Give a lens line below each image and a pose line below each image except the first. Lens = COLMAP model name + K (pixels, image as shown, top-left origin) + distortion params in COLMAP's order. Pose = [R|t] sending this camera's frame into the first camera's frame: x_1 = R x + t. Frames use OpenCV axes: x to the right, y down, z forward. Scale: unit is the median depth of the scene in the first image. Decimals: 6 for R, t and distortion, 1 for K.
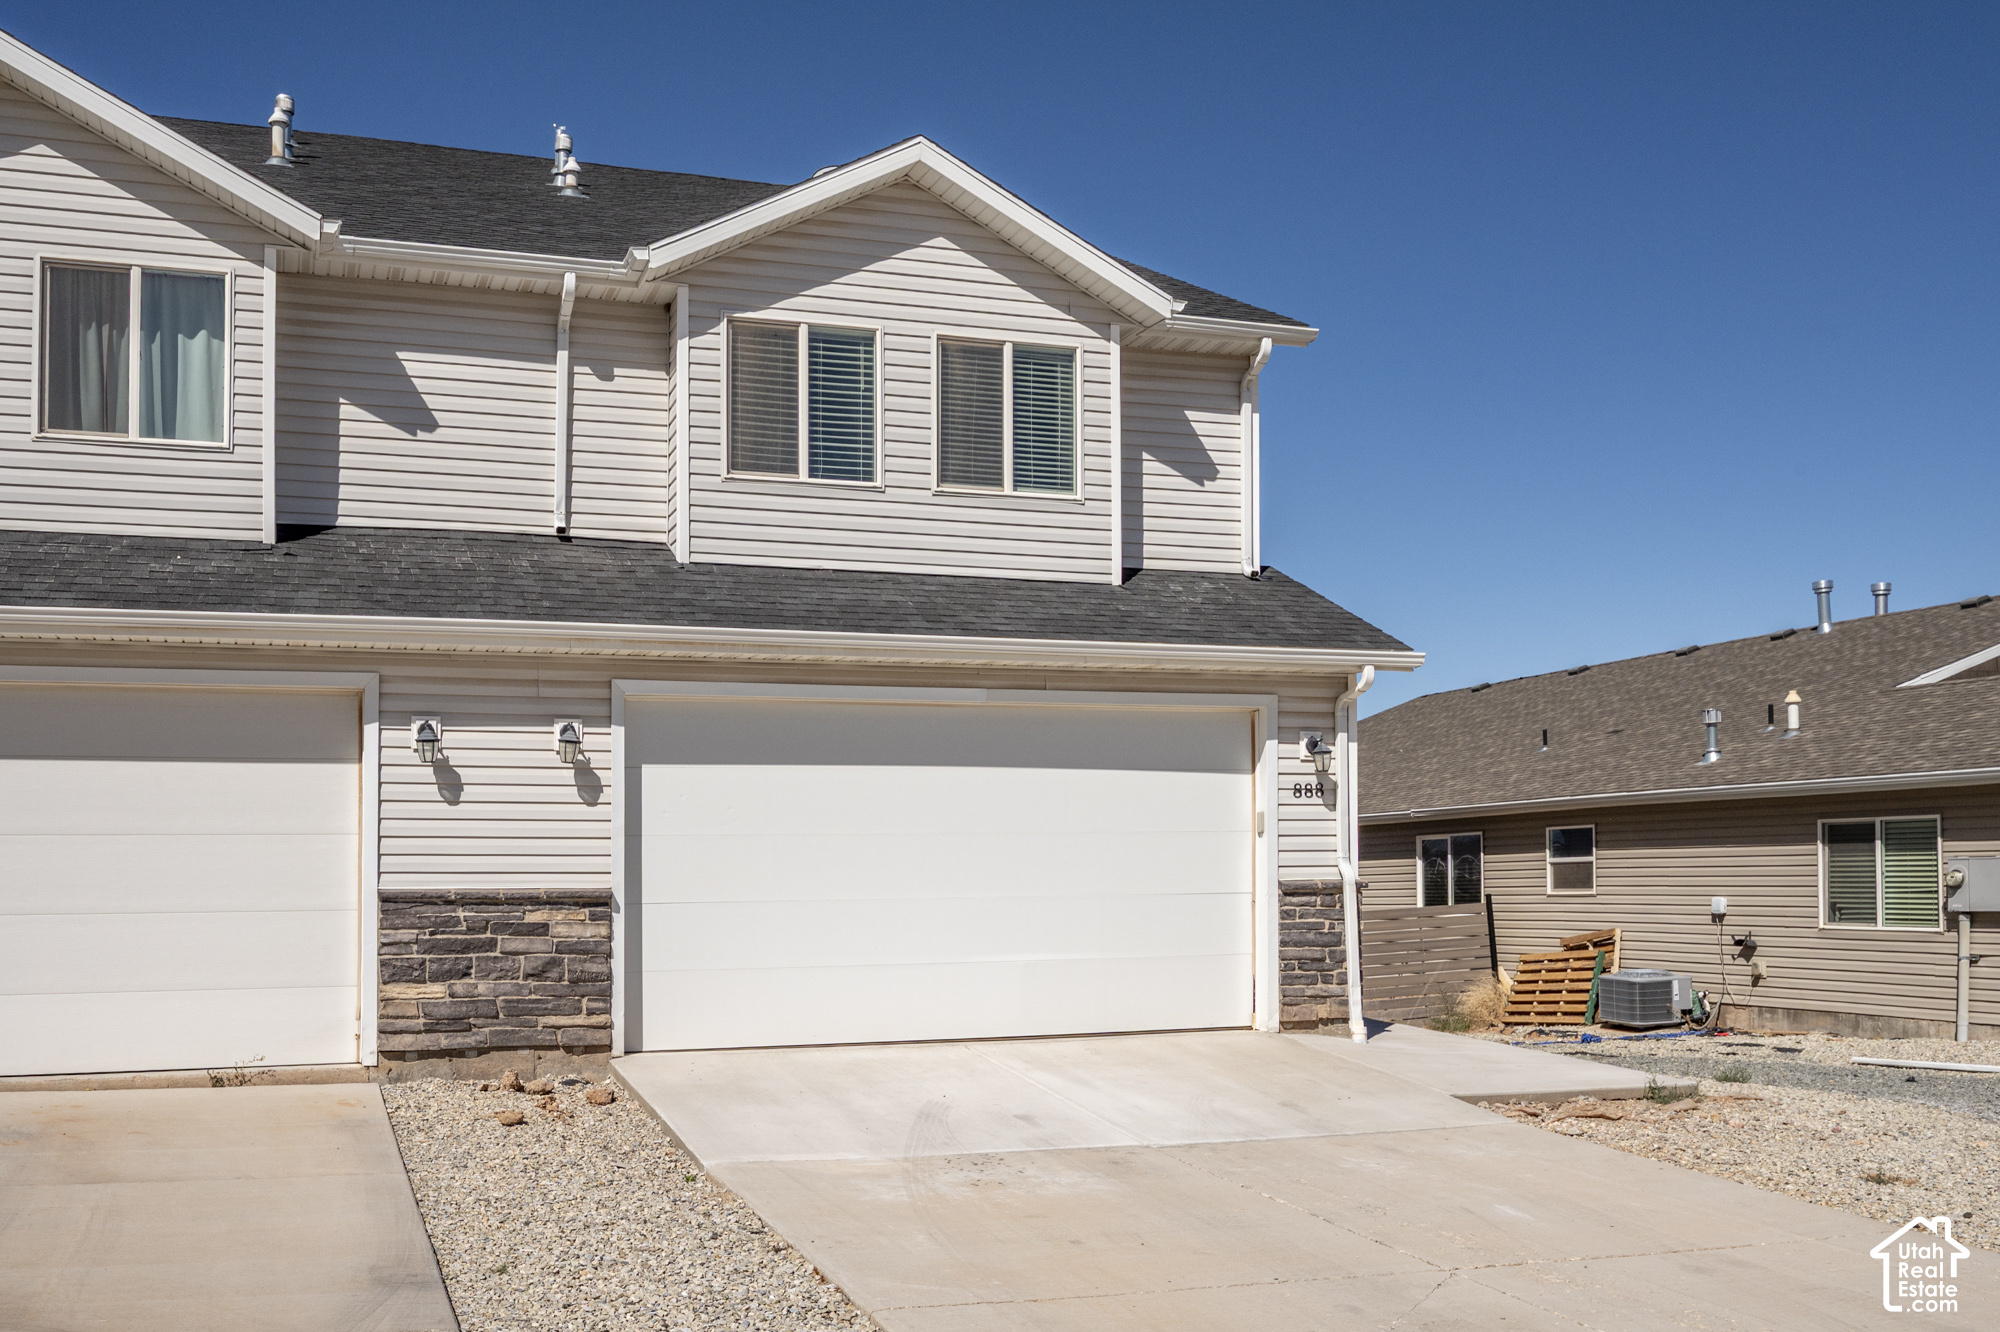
lens RADIAL K [[1719.4, 0, 1000.0], [0, 1719.4, 666.0], [0, 0, 1]] dist [-0.007260, 0.002954]
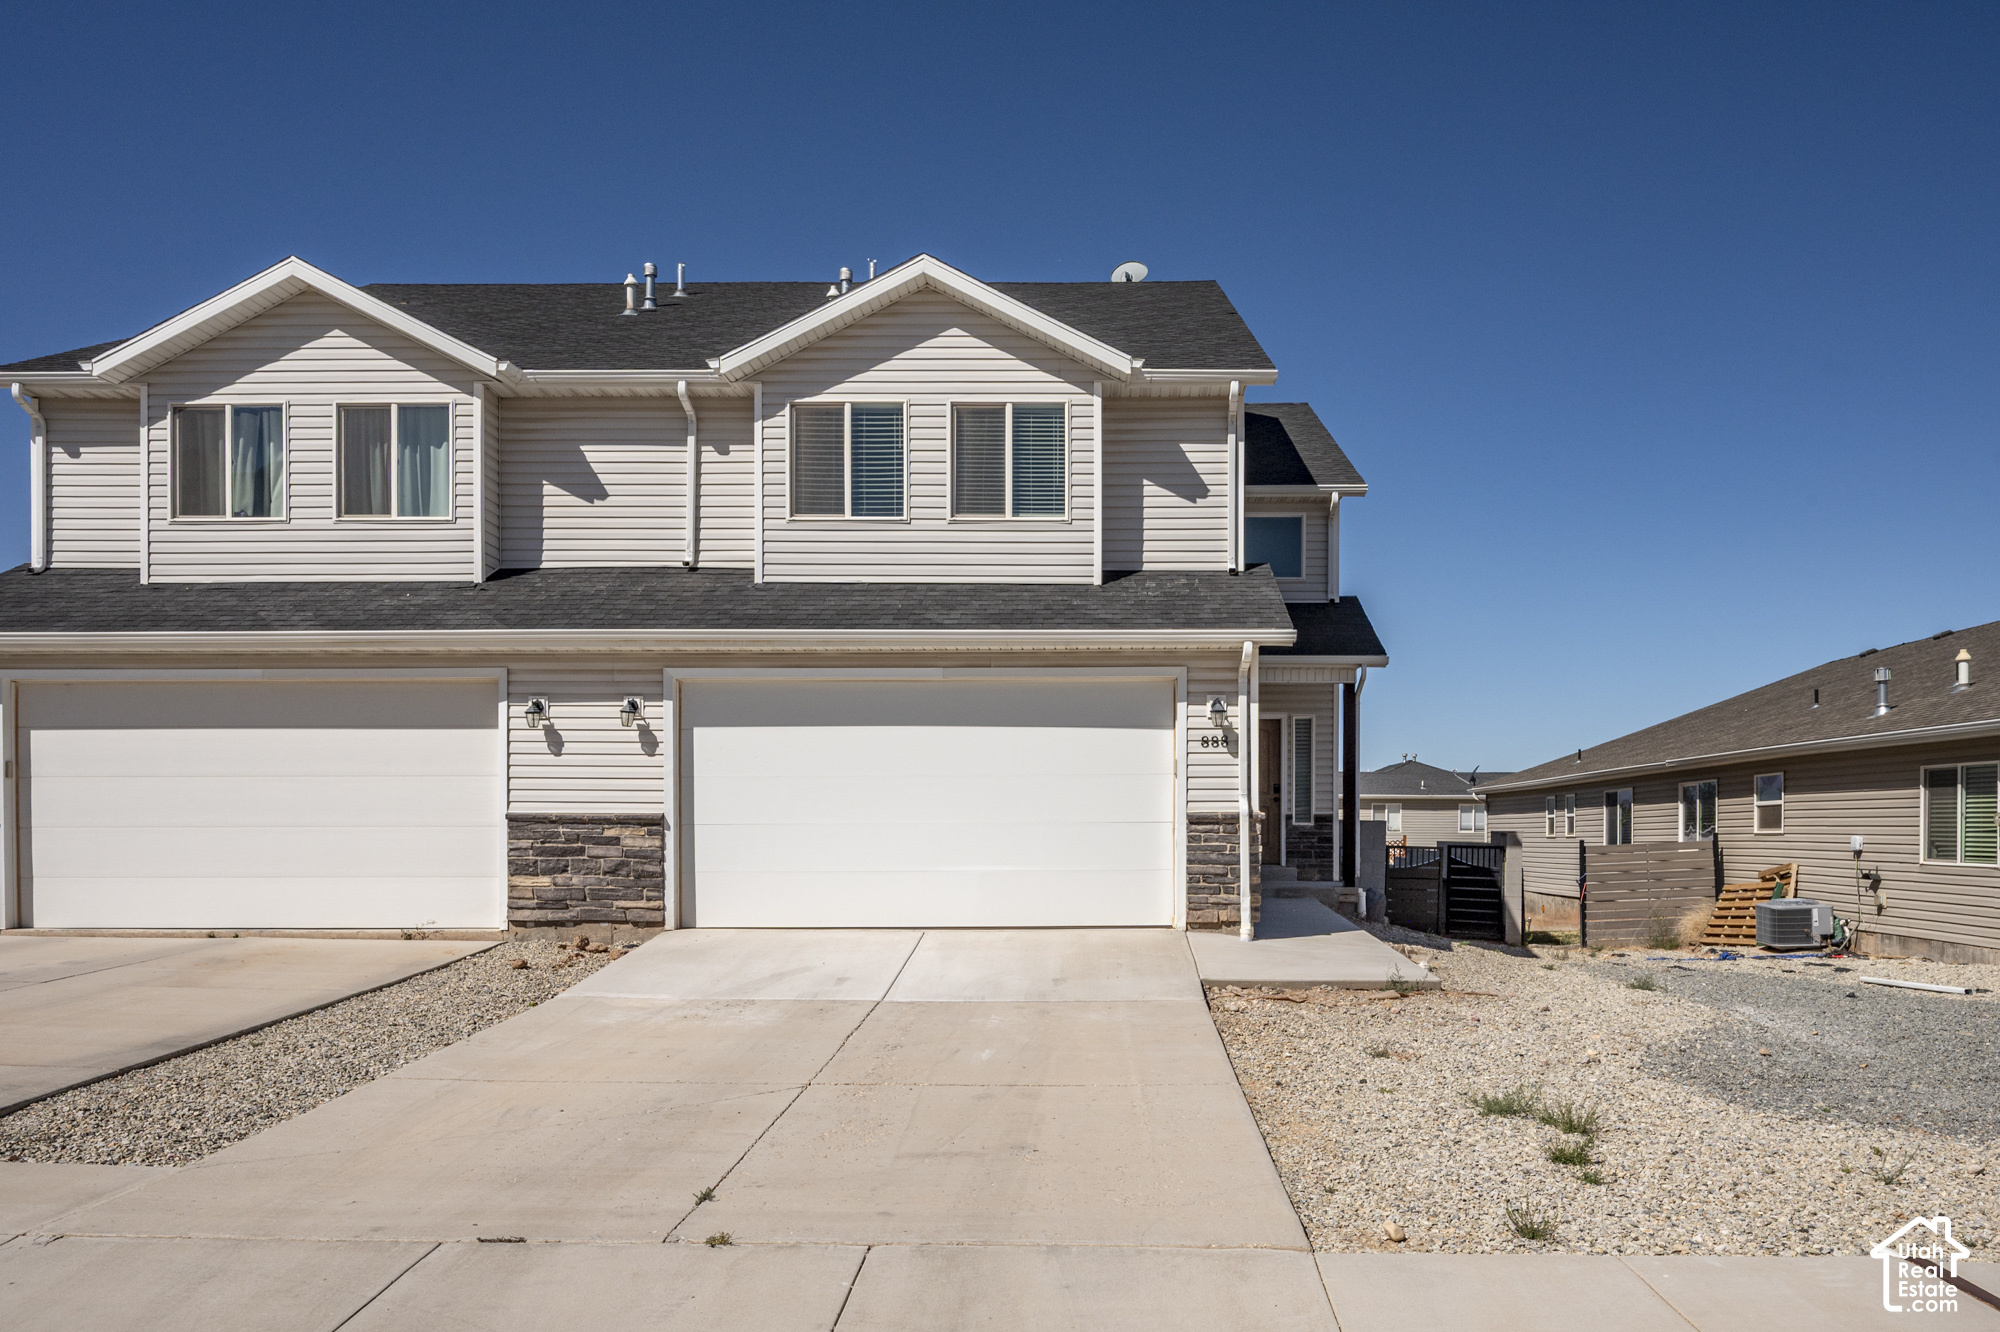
lens RADIAL K [[1340.2, 0, 1000.0], [0, 1340.2, 696.6], [0, 0, 1]] dist [-0.002413, -0.002237]
pose [[0.956293, -0.018871, -0.291801, 0.314931], [0.028441, 0.999187, 0.028587, 0.006568], [0.291025, -0.035637, 0.956052, 0.012570]]
